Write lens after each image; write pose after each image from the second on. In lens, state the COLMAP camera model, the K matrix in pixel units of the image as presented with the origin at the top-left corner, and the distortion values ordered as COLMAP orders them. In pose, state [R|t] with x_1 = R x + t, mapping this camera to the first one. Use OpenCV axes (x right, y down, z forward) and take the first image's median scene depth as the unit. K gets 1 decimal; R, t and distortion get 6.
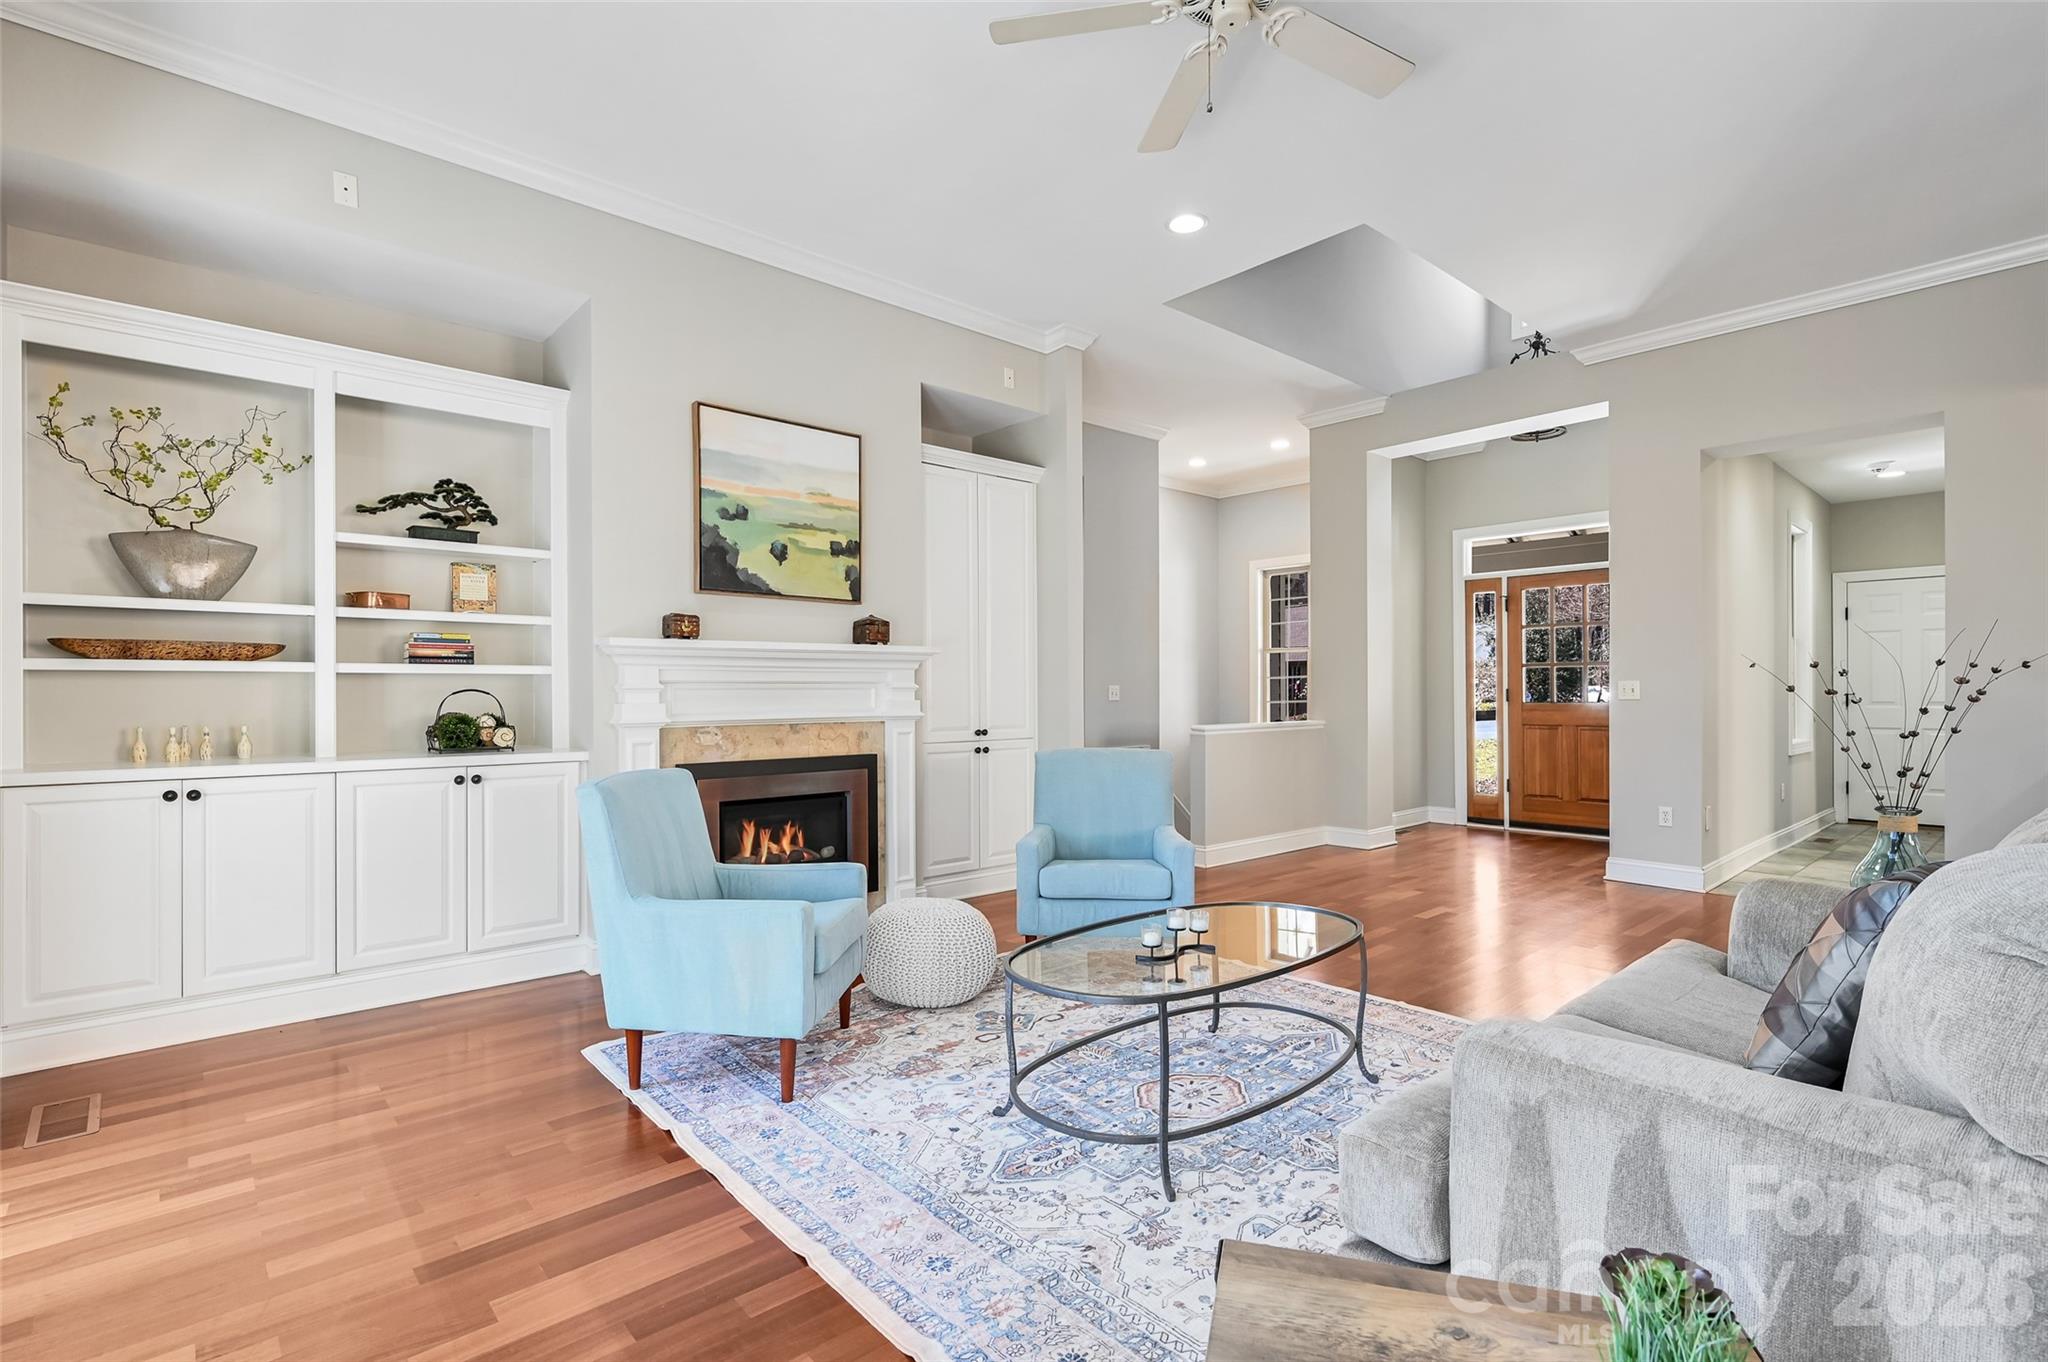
lens RADIAL K [[961.1, 0, 1031.7], [0, 961.1, 691.5], [0, 0, 1]] dist [0.000773, 0.000328]
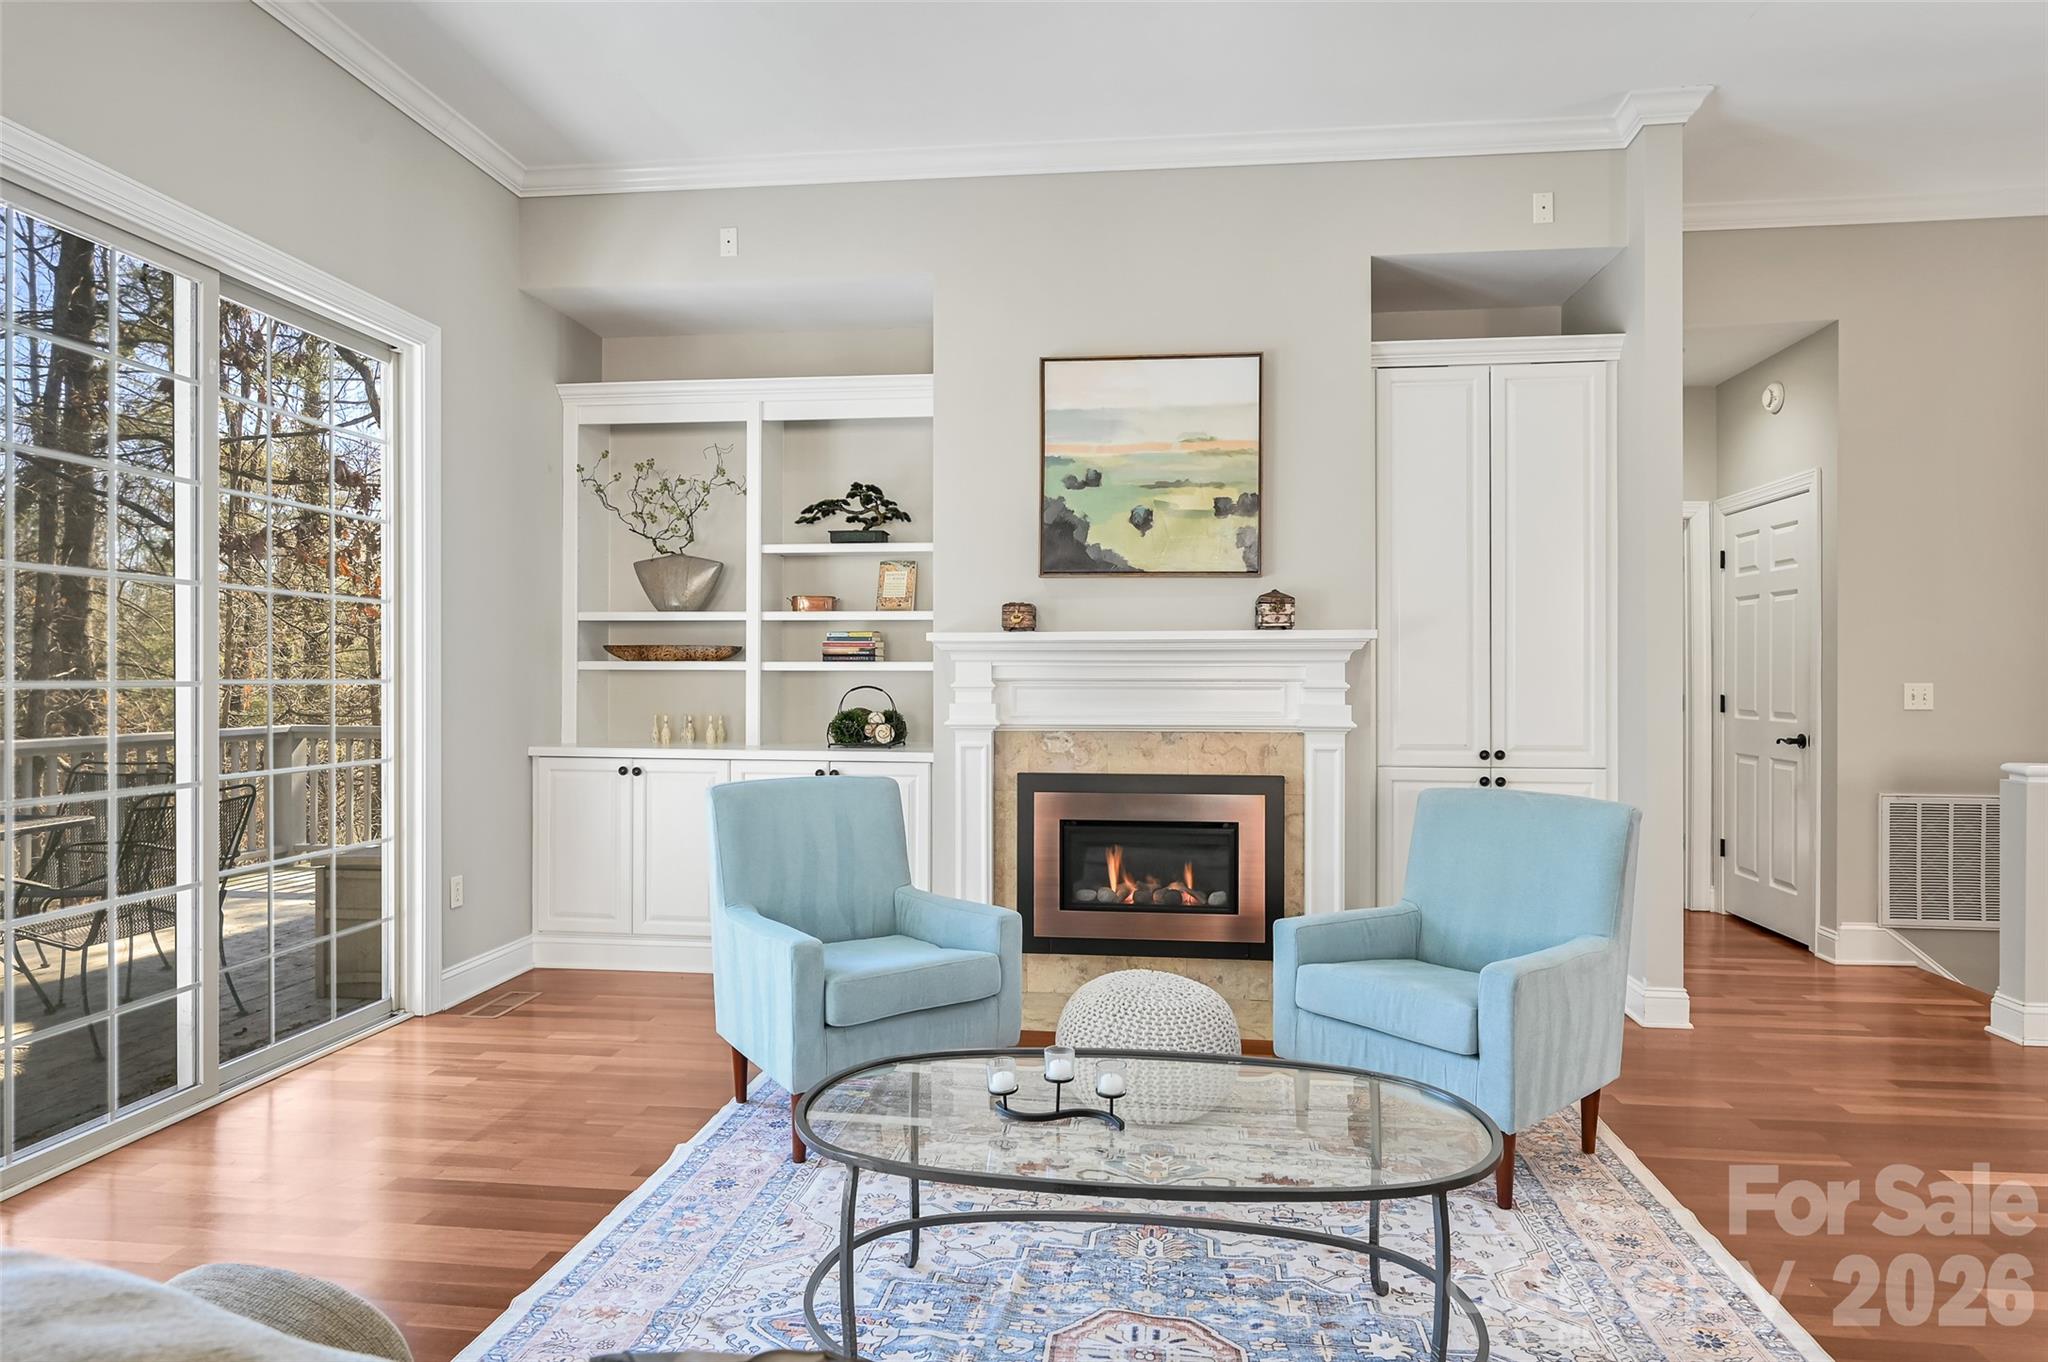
lens RADIAL K [[1178.9, 0, 1024.0], [0, 1178.9, 681.0], [0, 0, 1]] dist [-0.002224, 0.000258]
pose [[0.658794, 0.007751, -0.752284, 0.417163], [-0.004973, 0.999970, 0.005949, -0.014106], [0.752307, -0.000178, 0.658812, 0.265124]]
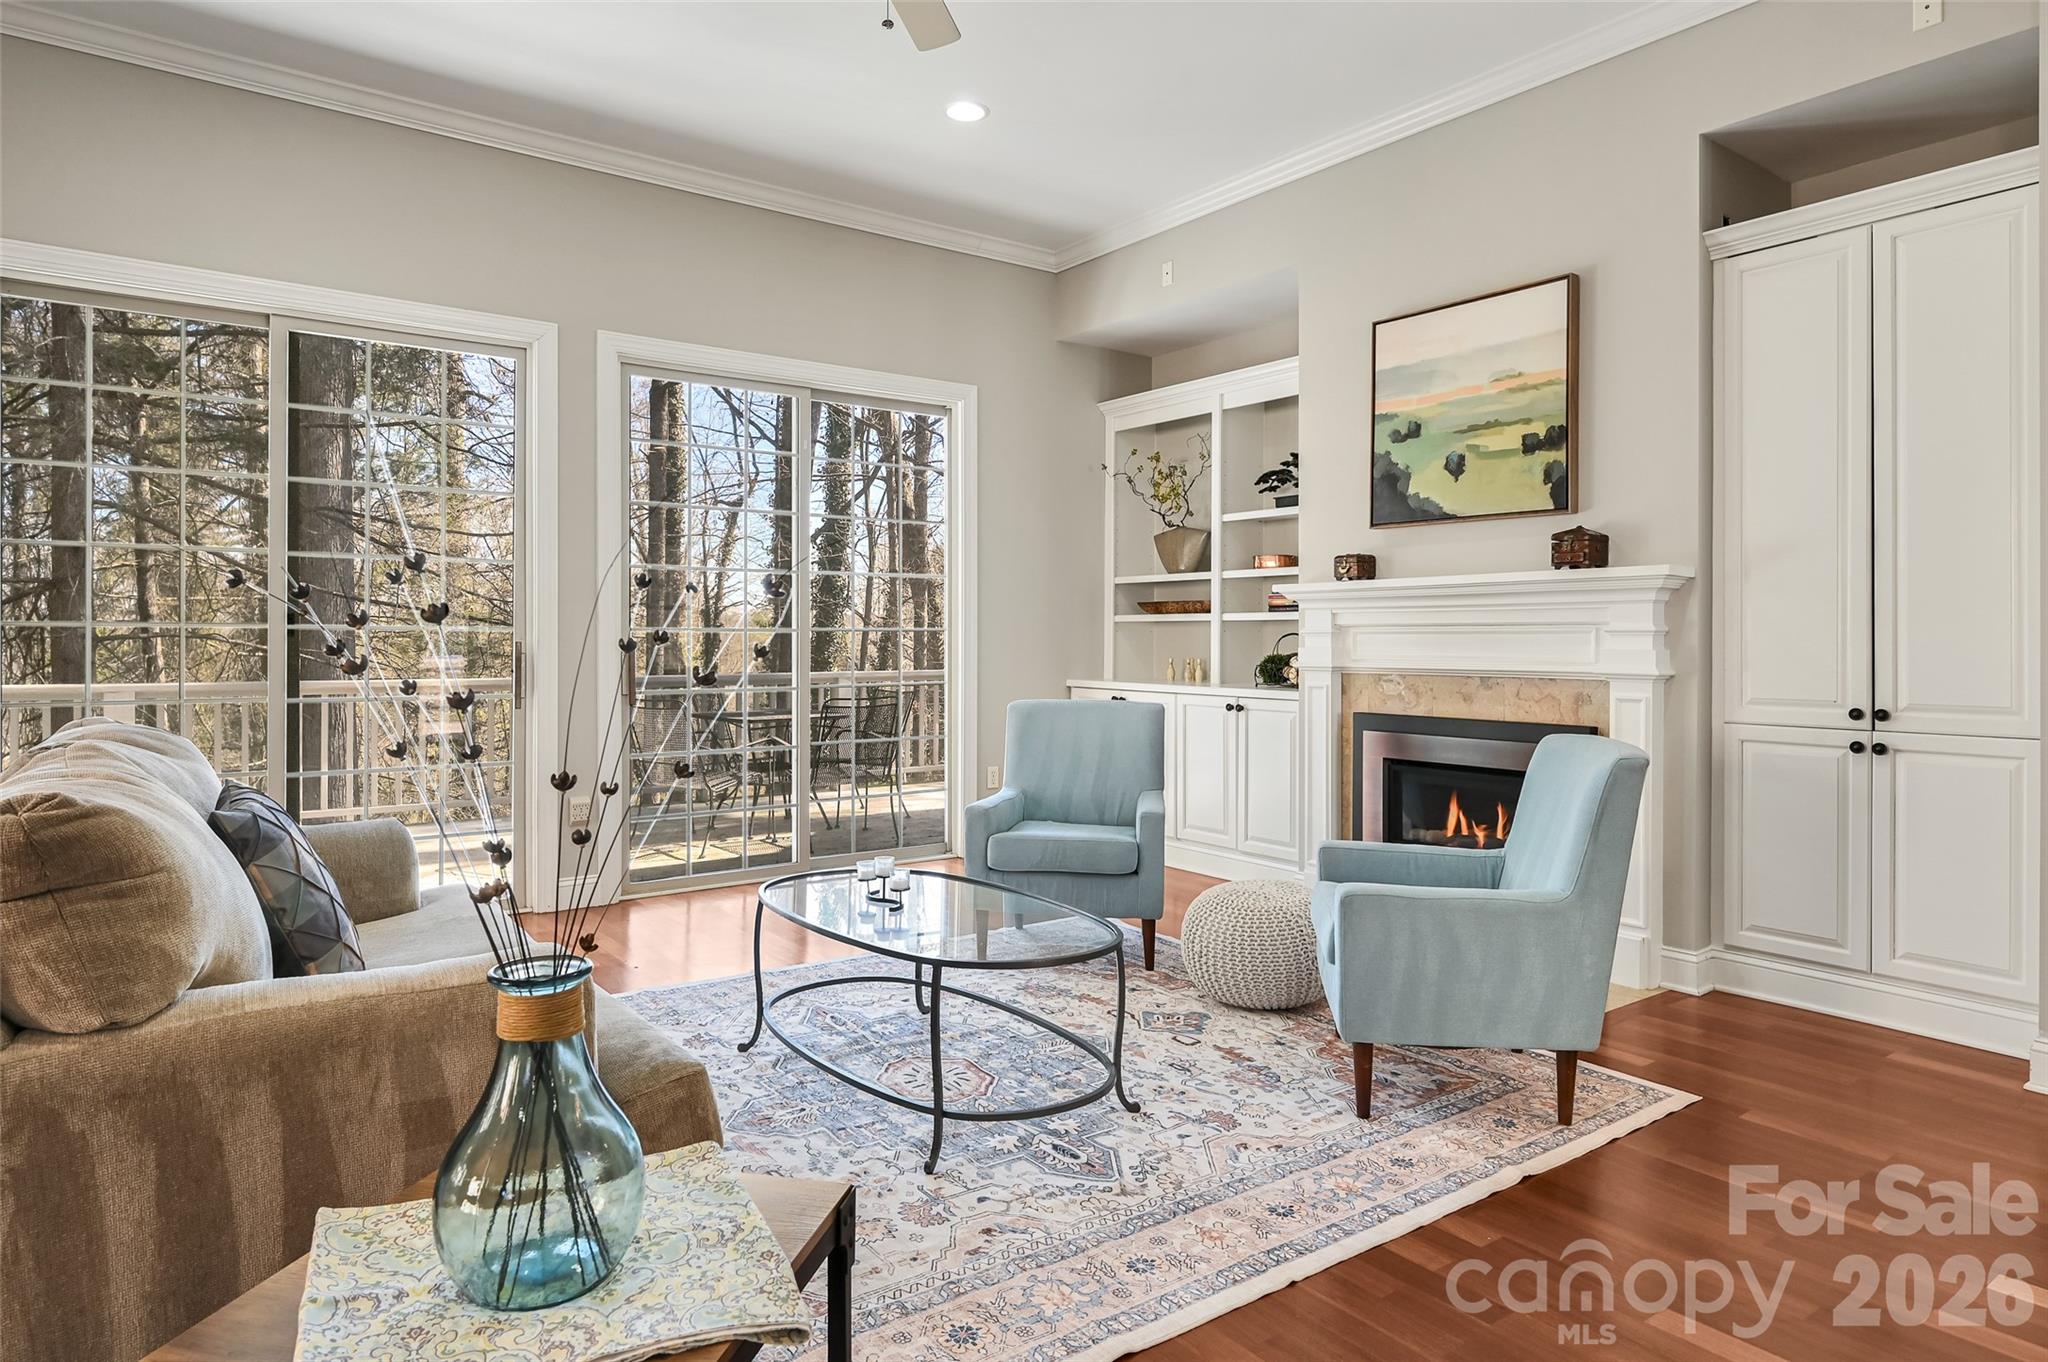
lens RADIAL K [[1206.0, 0, 1014.4], [0, 1206.0, 641.7], [0, 0, 1]] dist [-0.001191, -0.000531]
pose [[-0.104005, 0.008434, -0.994541, 0.787860], [0.000332, 0.999964, 0.008445, -0.003910], [0.994577, 0.000548, -0.104004, 0.724512]]
